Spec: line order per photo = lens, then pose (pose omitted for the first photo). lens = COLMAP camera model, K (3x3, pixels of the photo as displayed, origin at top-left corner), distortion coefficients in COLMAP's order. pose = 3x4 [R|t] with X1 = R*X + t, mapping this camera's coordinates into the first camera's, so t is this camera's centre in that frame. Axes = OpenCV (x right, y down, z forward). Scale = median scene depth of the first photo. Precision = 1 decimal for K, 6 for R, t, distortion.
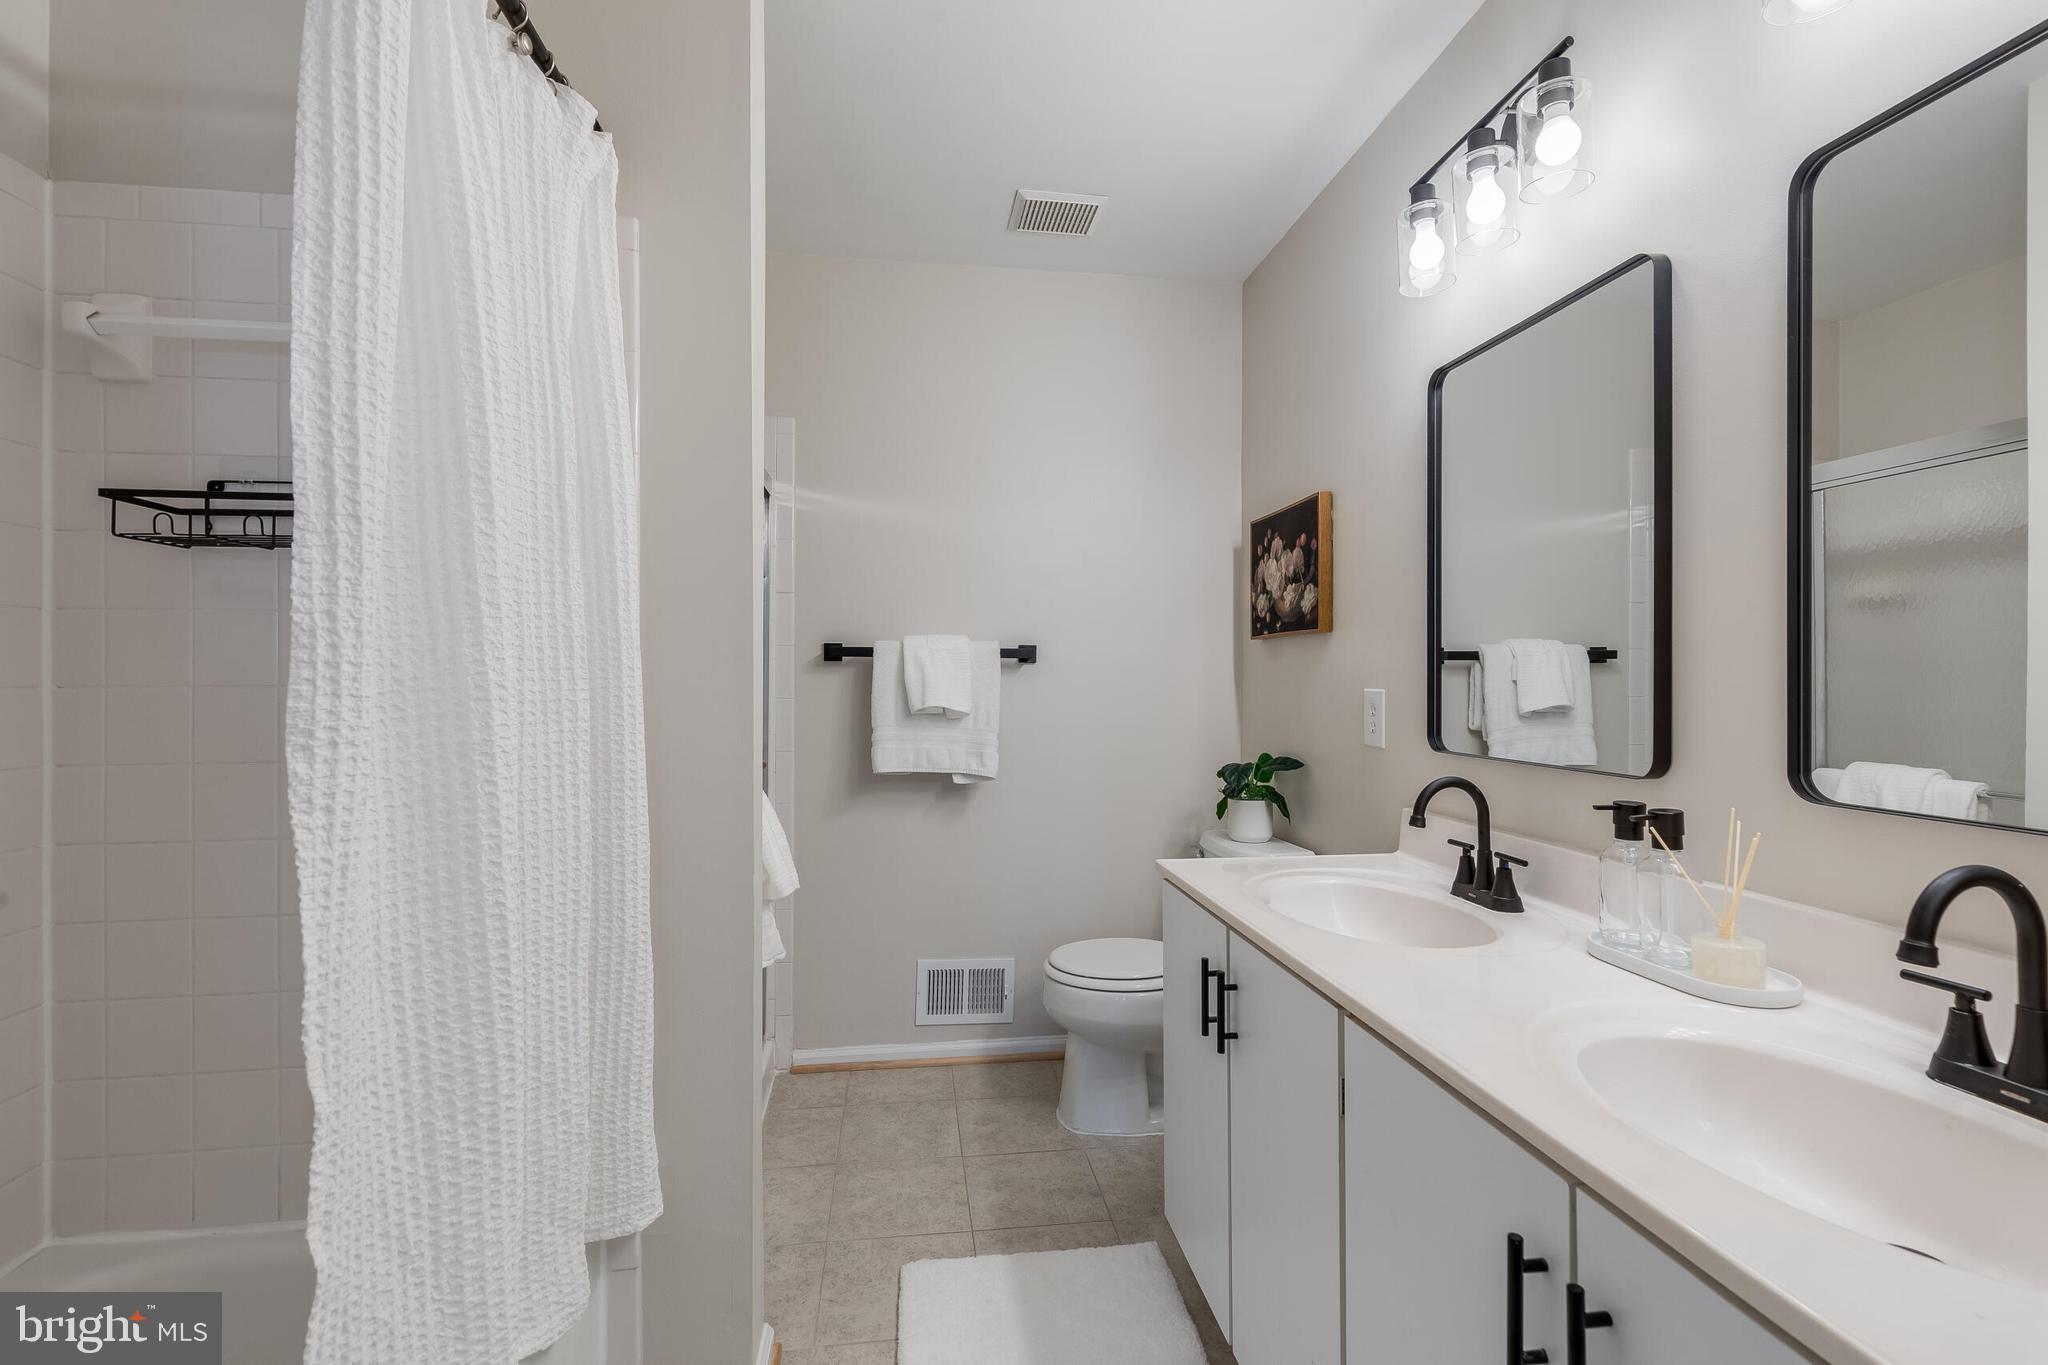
lens RADIAL K [[918.2, 0, 1024.0], [0, 918.2, 682.5], [0, 0, 1]] dist [0.002297, -0.000351]
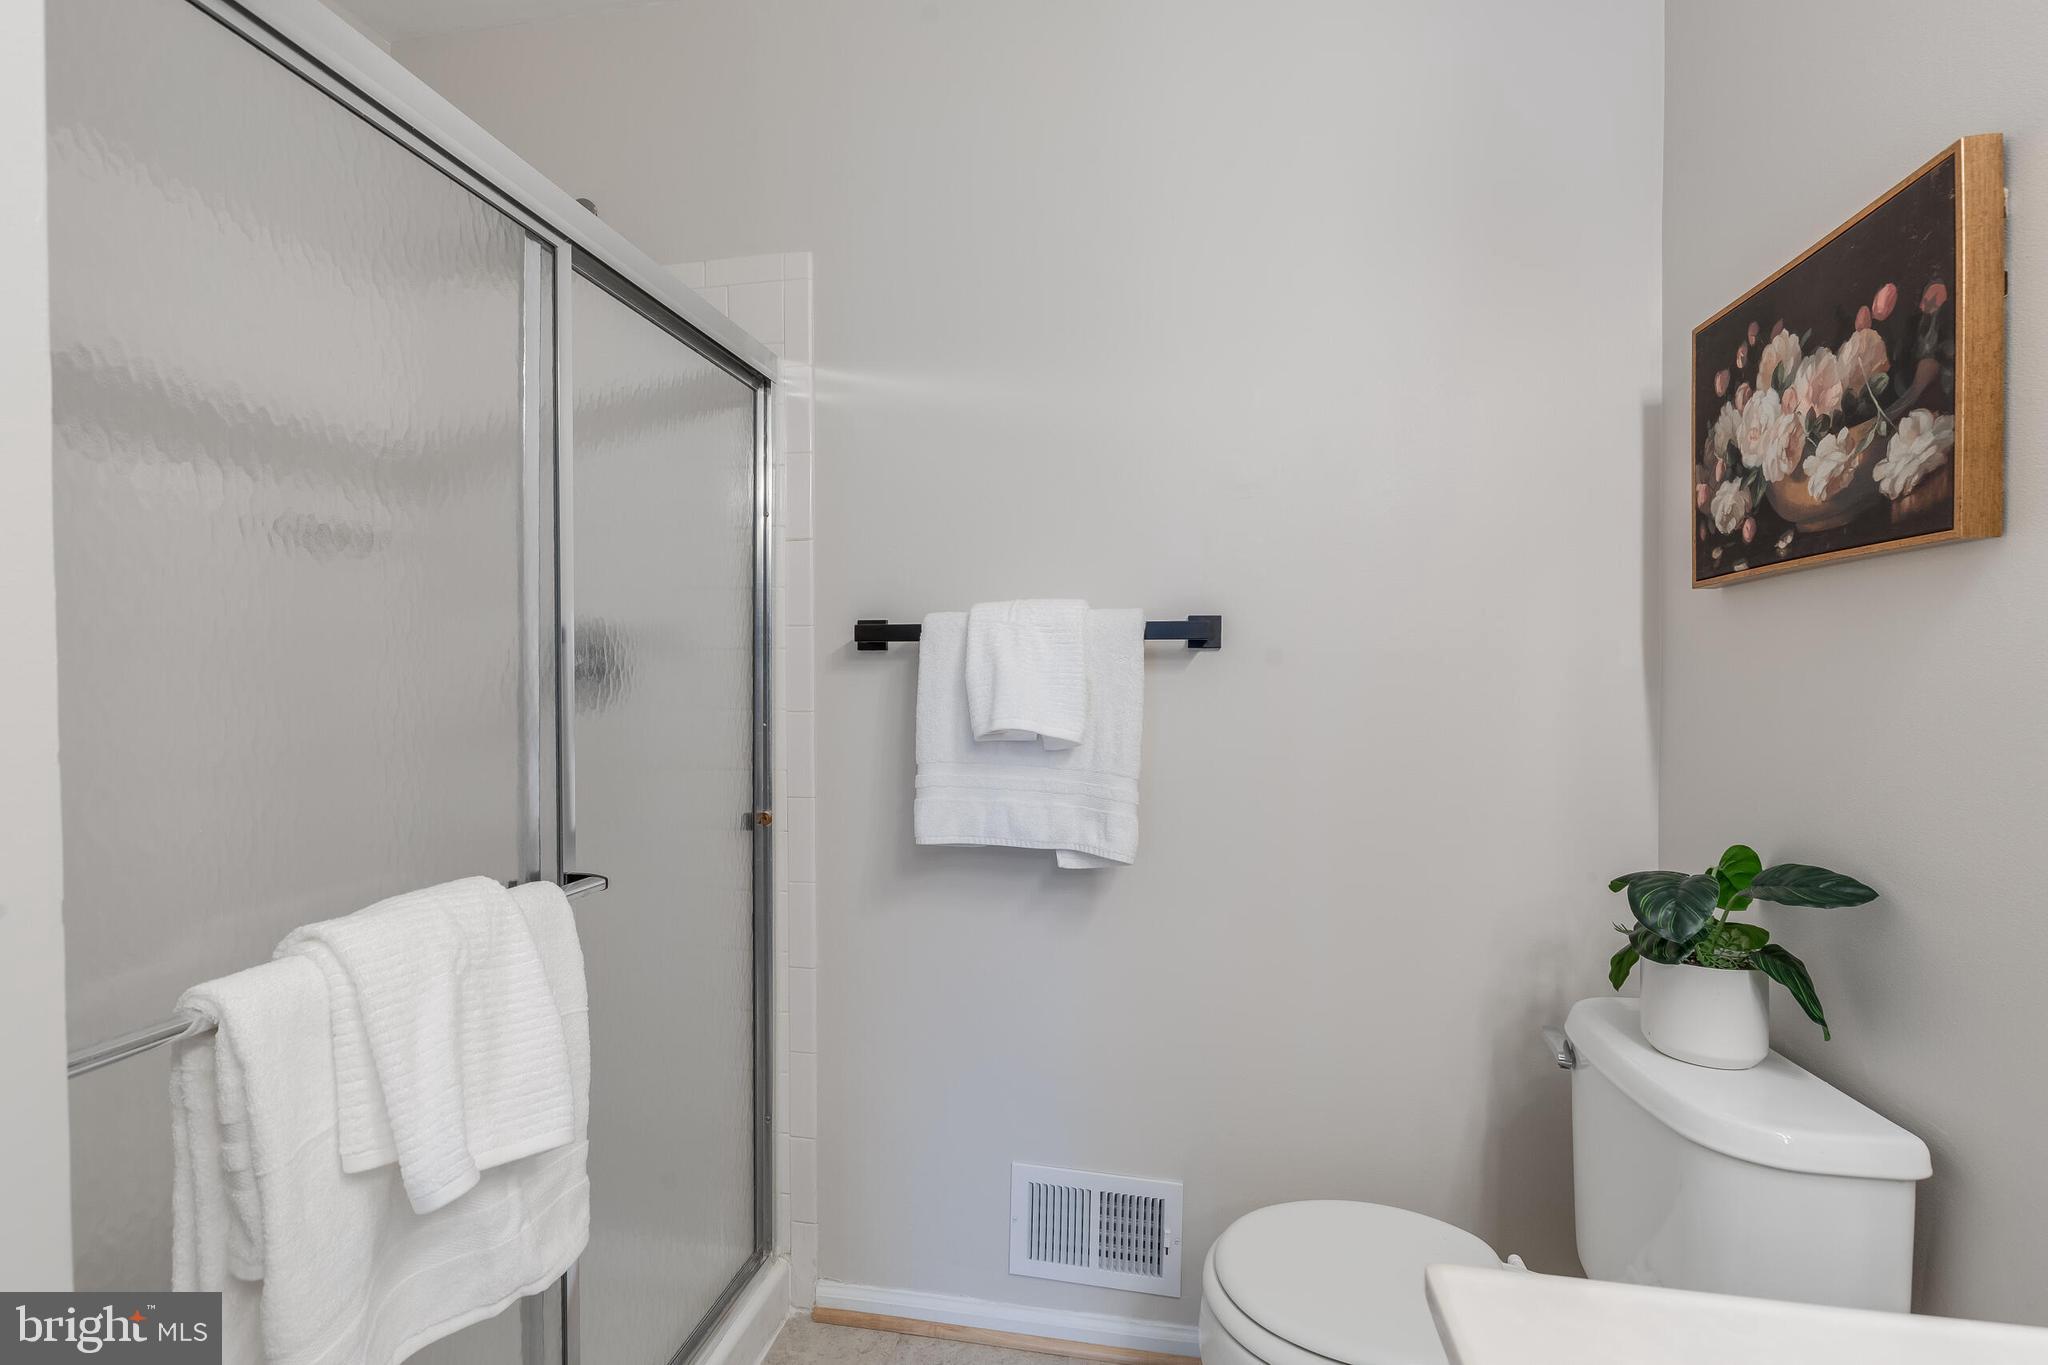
lens RADIAL K [[922.2, 0, 1023.8], [0, 922.2, 695.4], [0, 0, 1]] dist [0.001328, -0.000257]
pose [[0.947460, -0.000064, -0.319874, 0.081292], [0.003728, 0.999934, 0.010844, 0.000304], [0.319853, -0.011467, 0.947398, 0.473555]]
